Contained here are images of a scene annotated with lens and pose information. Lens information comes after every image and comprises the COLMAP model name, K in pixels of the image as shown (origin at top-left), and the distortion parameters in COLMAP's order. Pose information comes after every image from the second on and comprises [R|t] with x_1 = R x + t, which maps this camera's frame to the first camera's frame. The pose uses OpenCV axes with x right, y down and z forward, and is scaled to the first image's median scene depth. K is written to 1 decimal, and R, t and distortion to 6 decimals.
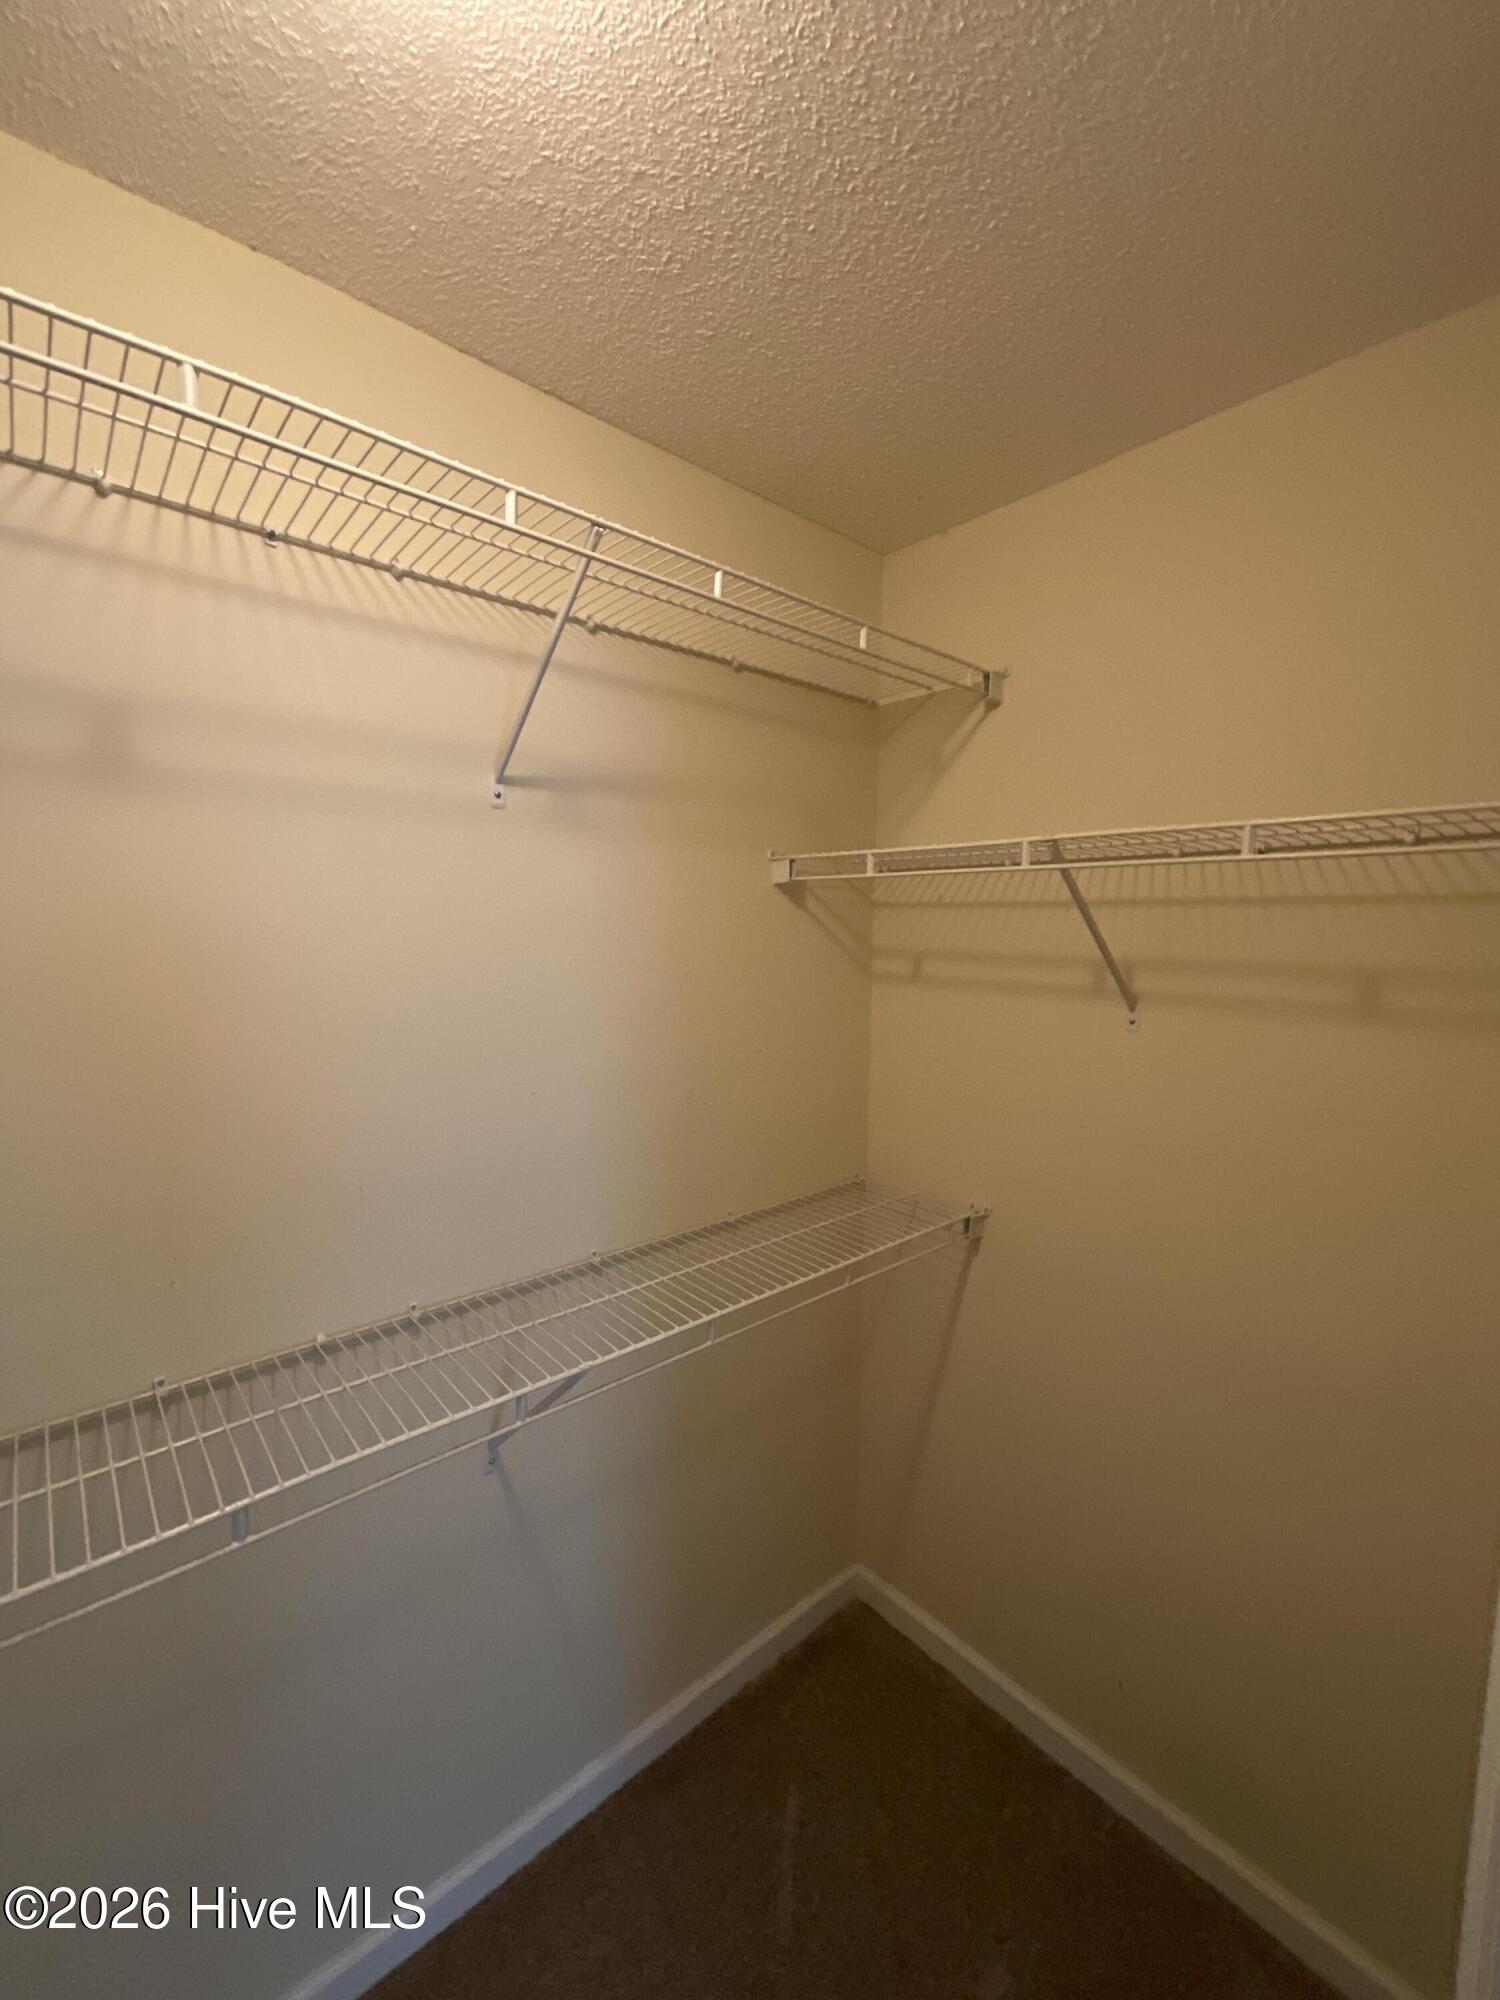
lens RADIAL K [[810.9, 0, 759.0], [0, 810.9, 1006.8], [0, 0, 1]] dist [0.003843, 0.002417]
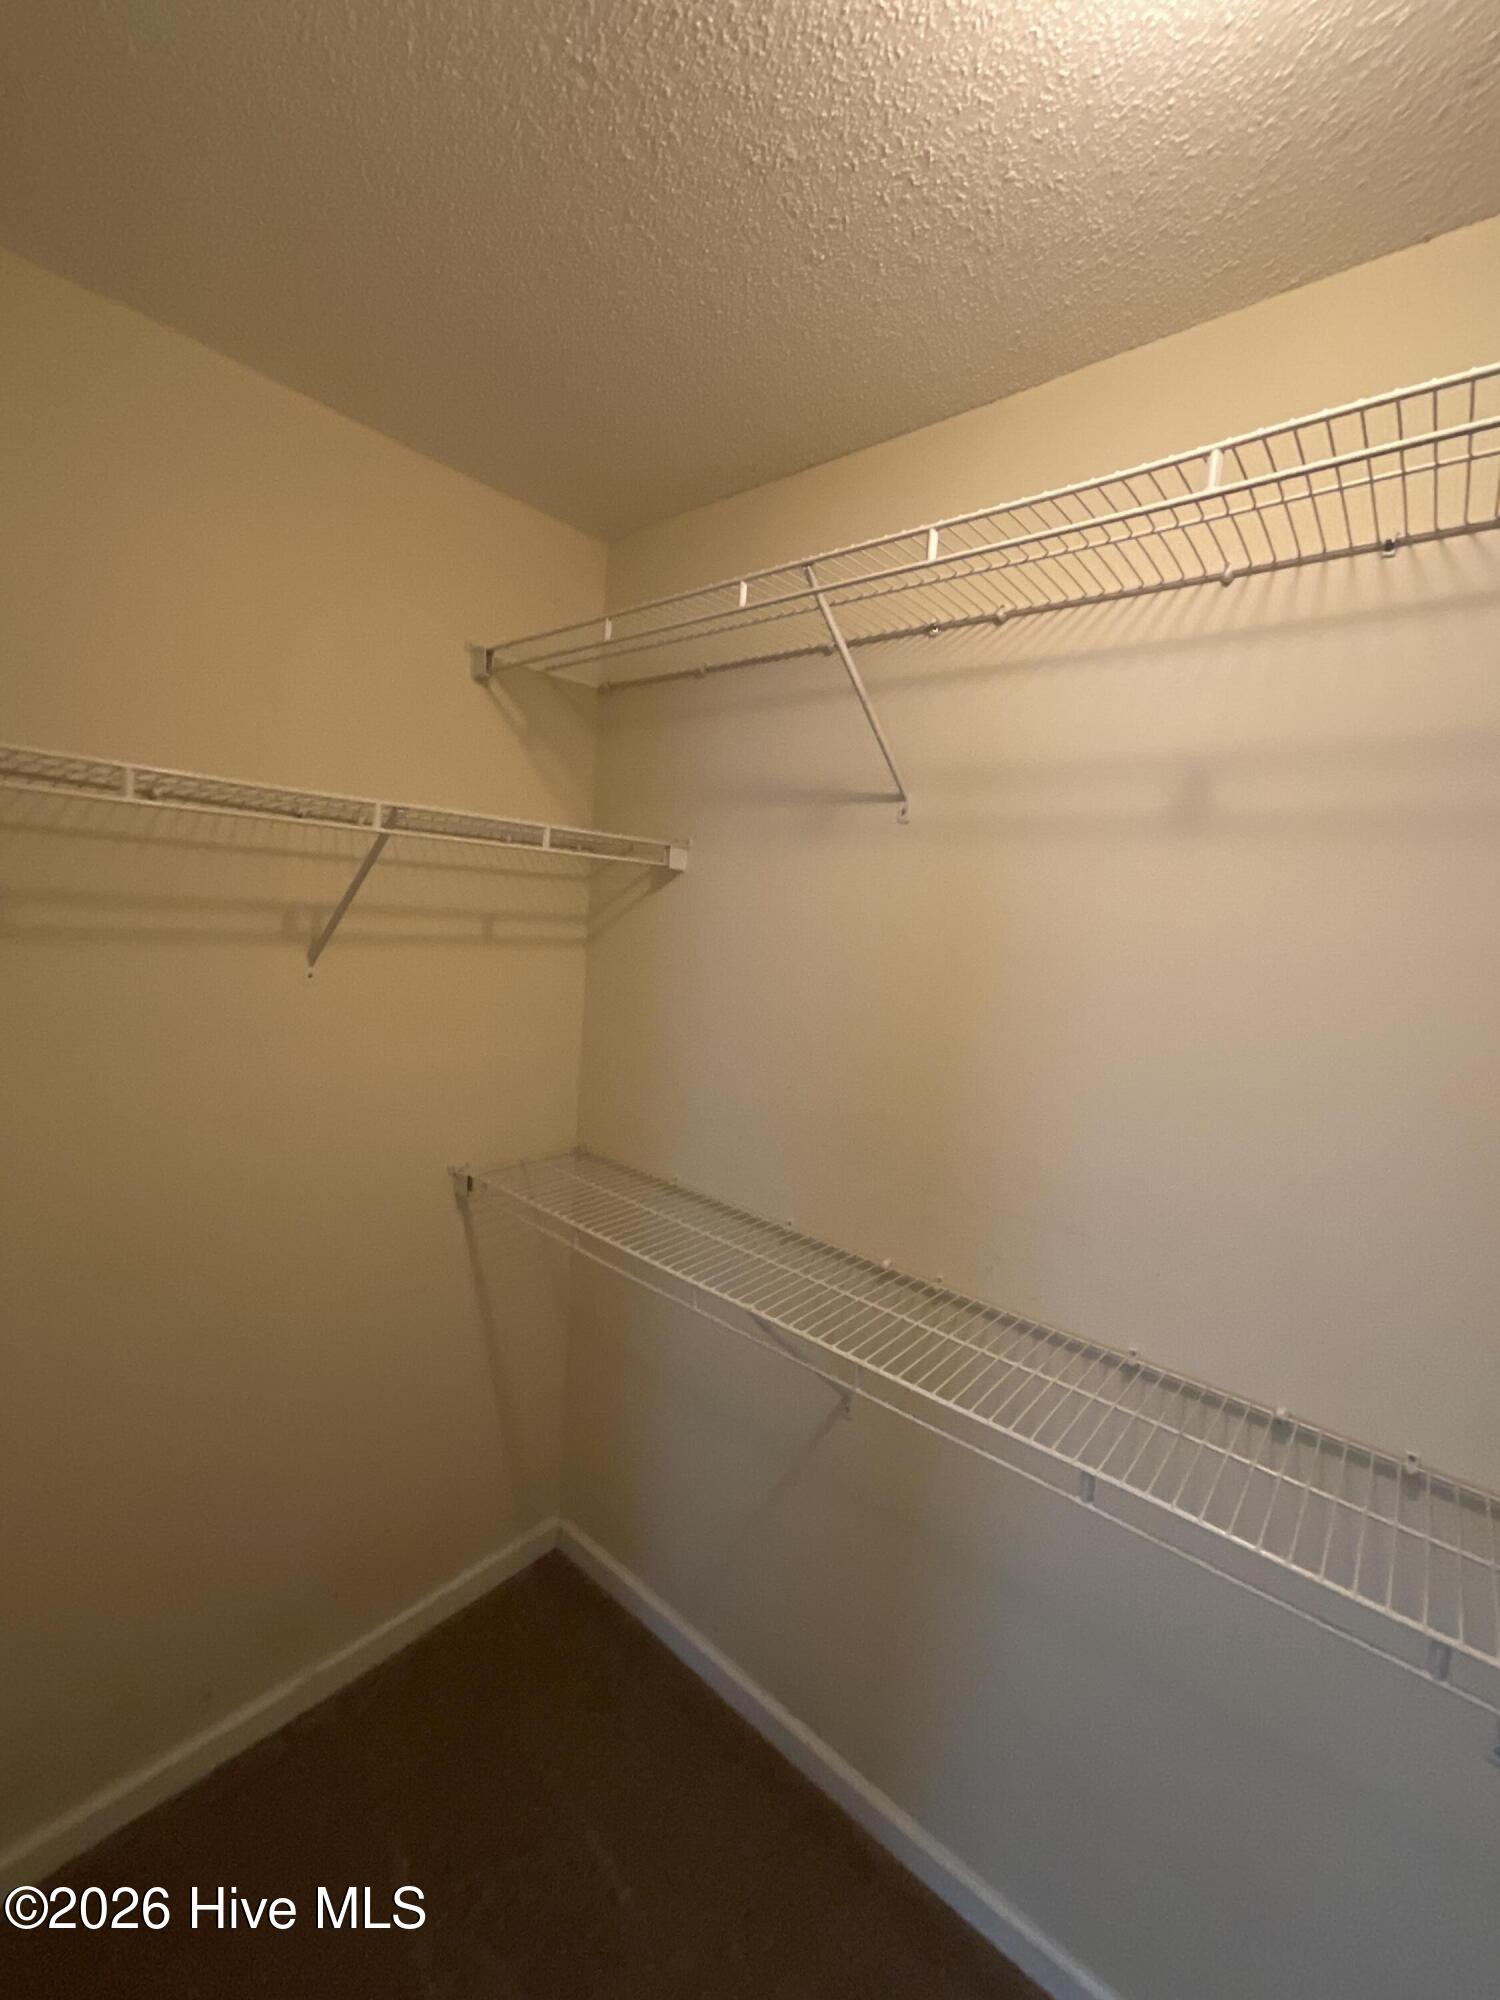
lens RADIAL K [[810.9, 0, 758.2], [0, 810.9, 998.9], [0, 0, 1]] dist [0.003843, 0.002417]
pose [[0.144501, 0.101805, -0.984254, 0.296049], [-0.170839, 0.982323, 0.076524, -0.024093], [0.974645, 0.157091, 0.159339, 0.263030]]
